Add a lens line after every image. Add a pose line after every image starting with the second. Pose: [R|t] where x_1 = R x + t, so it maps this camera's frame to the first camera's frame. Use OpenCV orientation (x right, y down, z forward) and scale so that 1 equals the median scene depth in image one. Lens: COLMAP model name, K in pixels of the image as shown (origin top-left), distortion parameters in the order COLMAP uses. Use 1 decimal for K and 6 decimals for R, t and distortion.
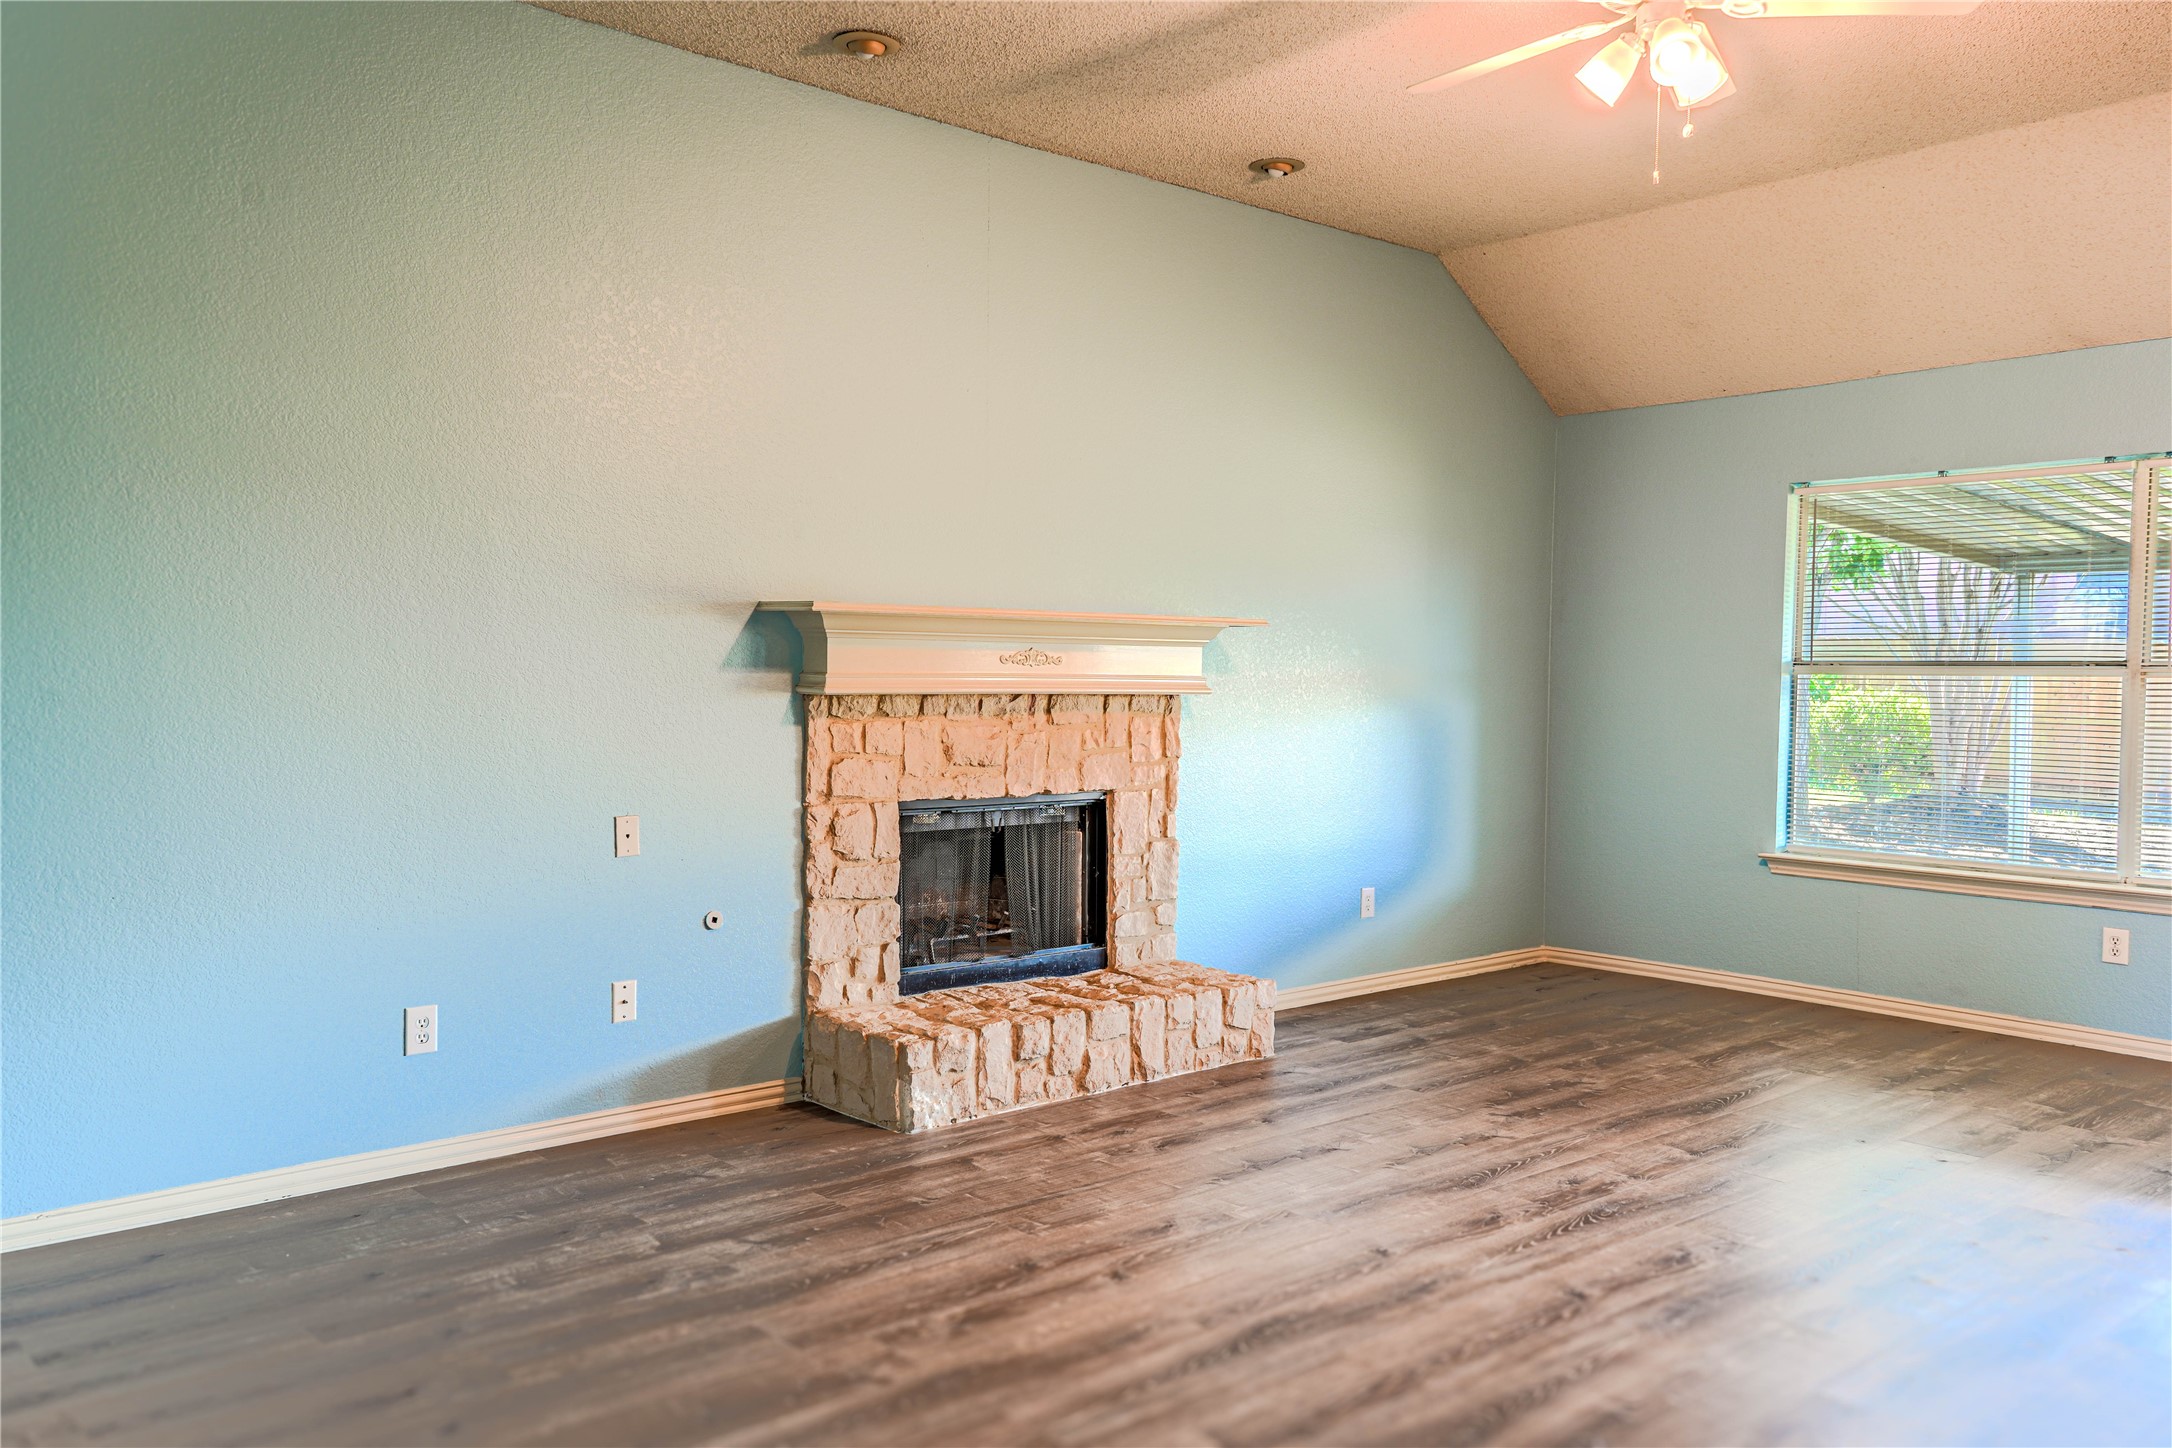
lens RADIAL K [[1688.4, 0, 1086.0], [0, 1688.4, 724.0], [0, 0, 1]] dist [0.077085, -0.033054]
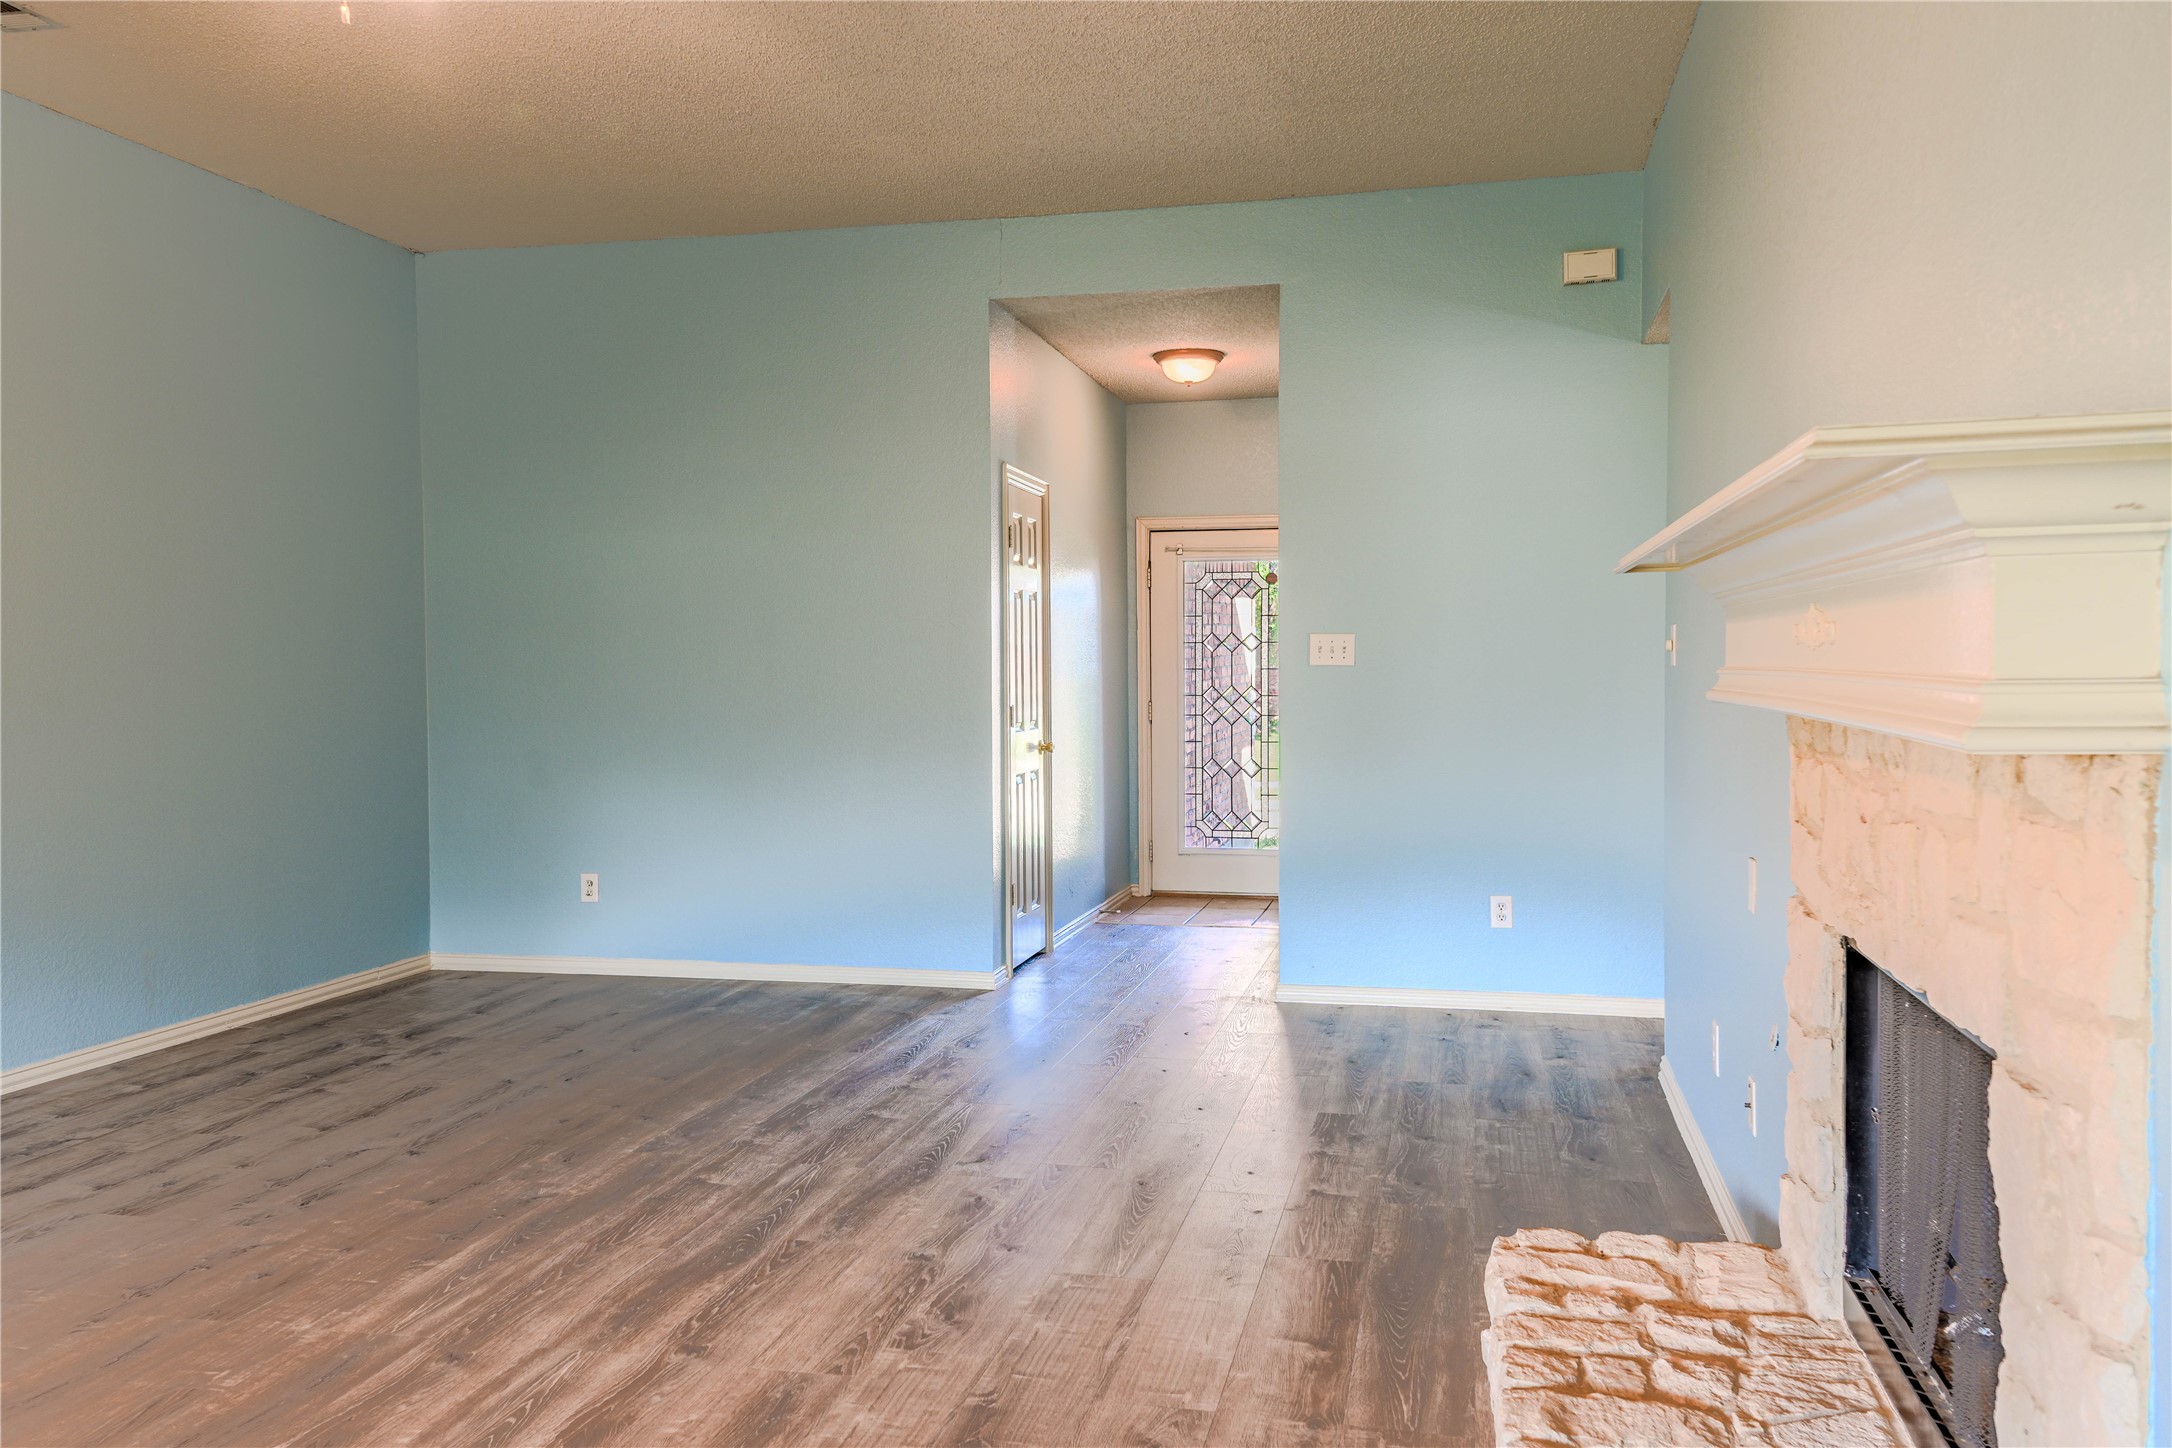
lens RADIAL K [[1688.4, 0, 1086.0], [0, 1688.4, 724.0], [0, 0, 1]] dist [0.077085, -0.033054]
pose [[-0.809832, 0.016288, -0.586436, 0.378458], [-0.021665, 0.998102, 0.057640, -0.038990], [0.586262, 0.059383, -0.807942, 1.328256]]
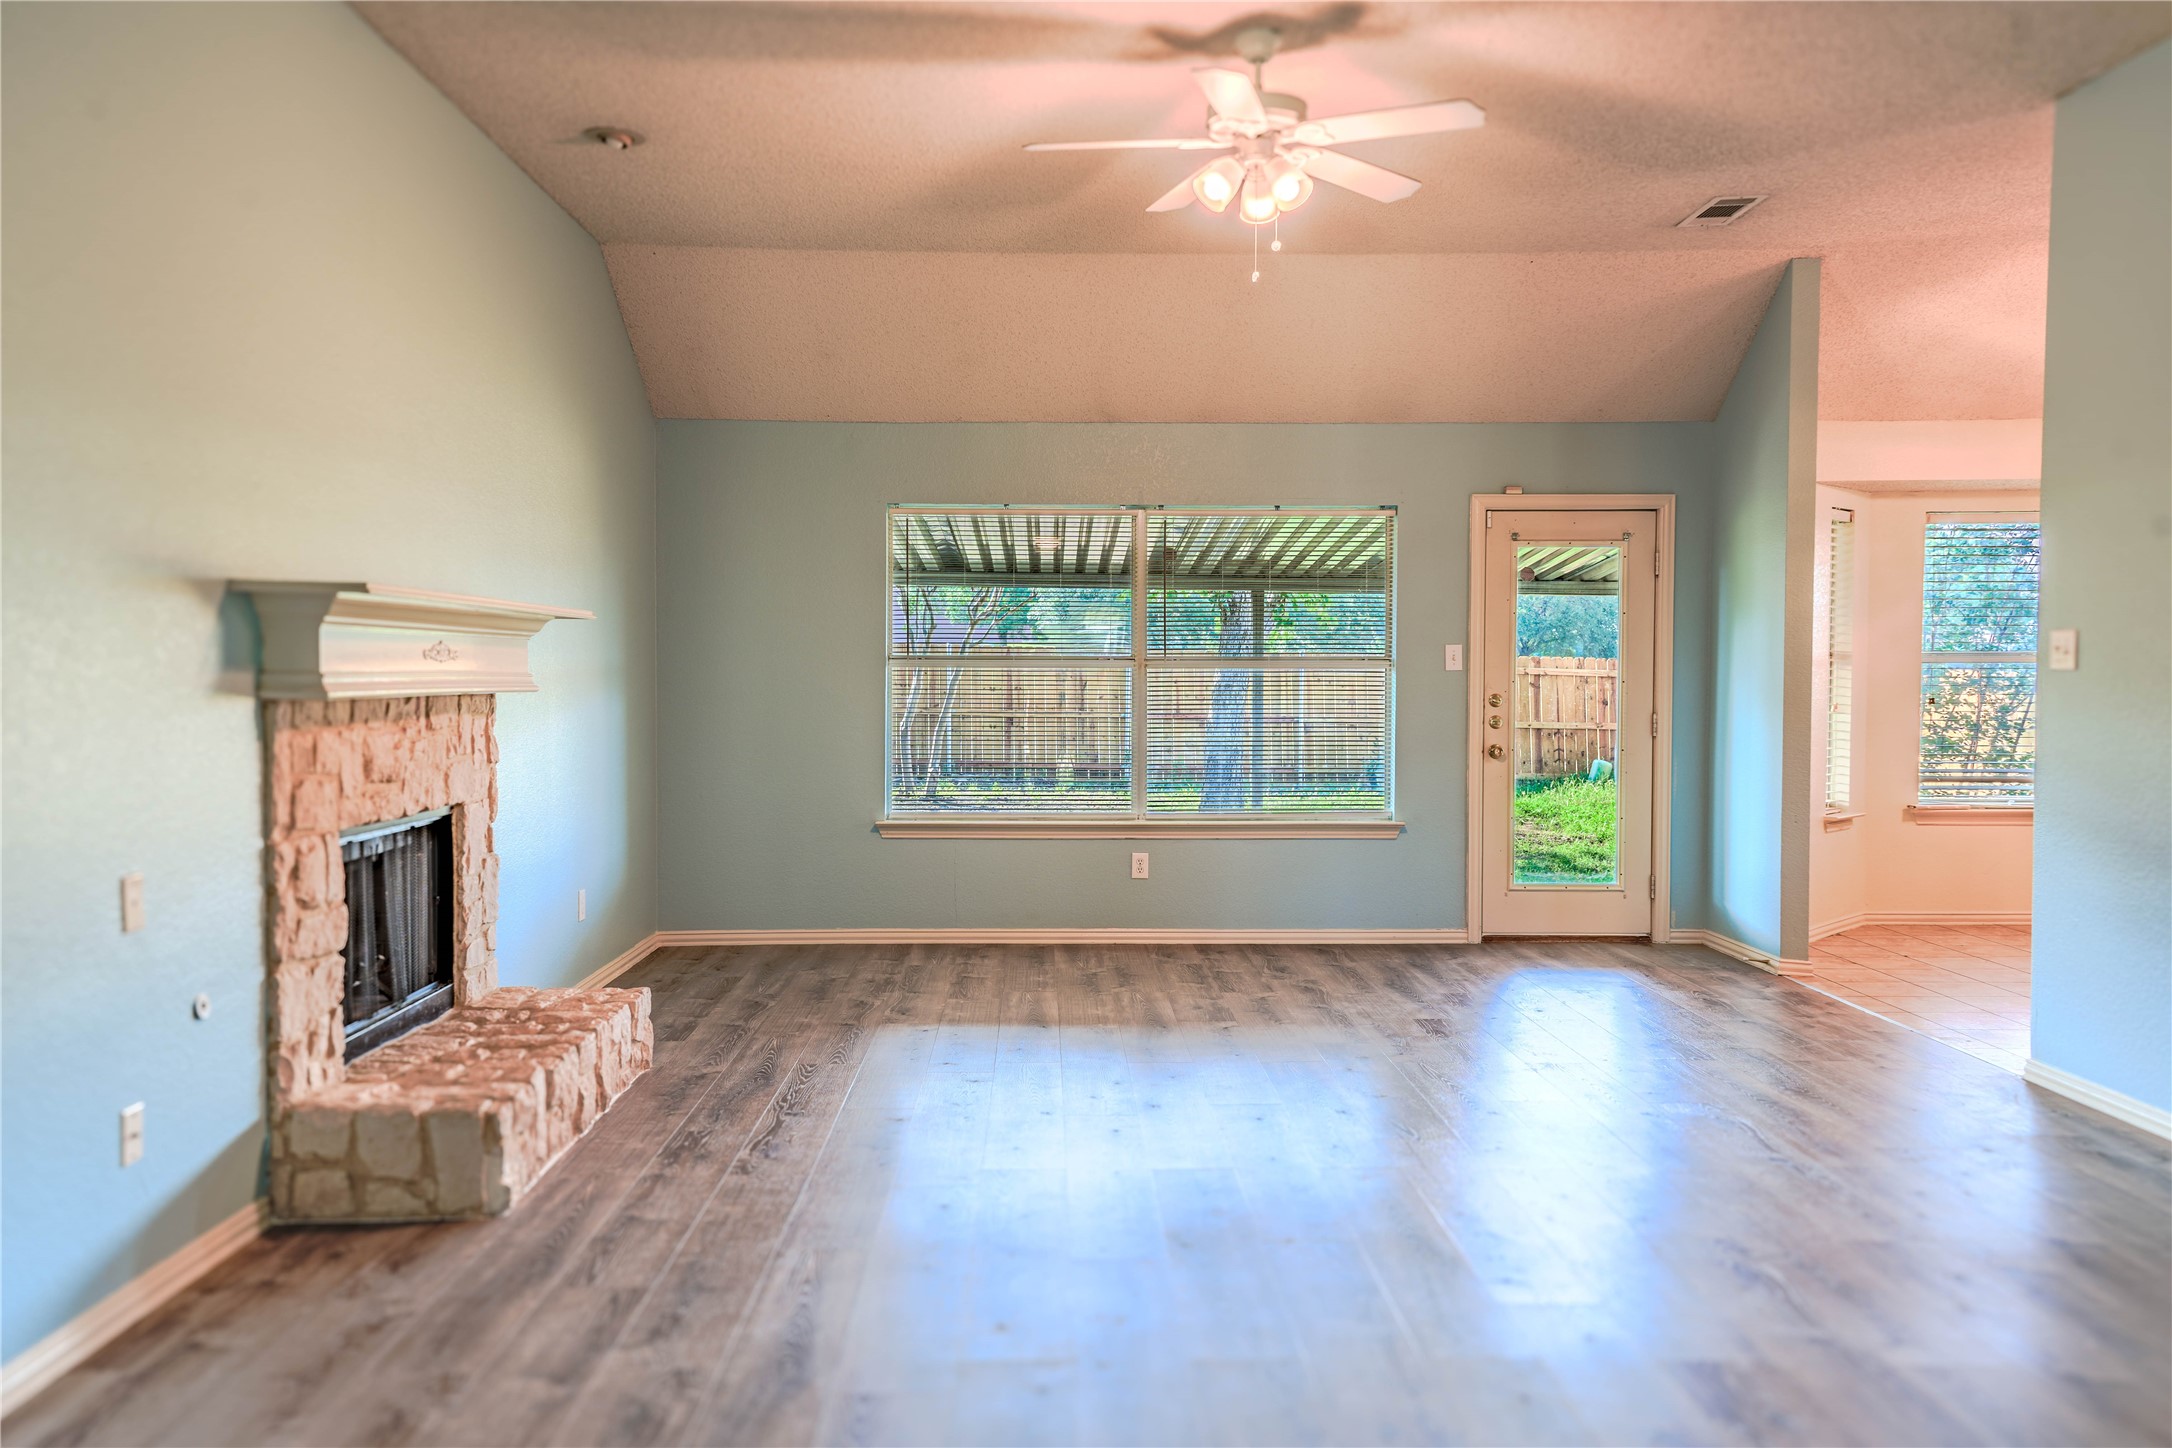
lens RADIAL K [[1688.4, 0, 1086.0], [0, 1688.4, 724.0], [0, 0, 1]] dist [0.077085, -0.033054]
pose [[0.640384, -0.032595, 0.767363, -0.526240], [0.028712, 0.999417, 0.018491, -0.010314], [-0.767518, 0.010191, 0.640946, 0.211410]]
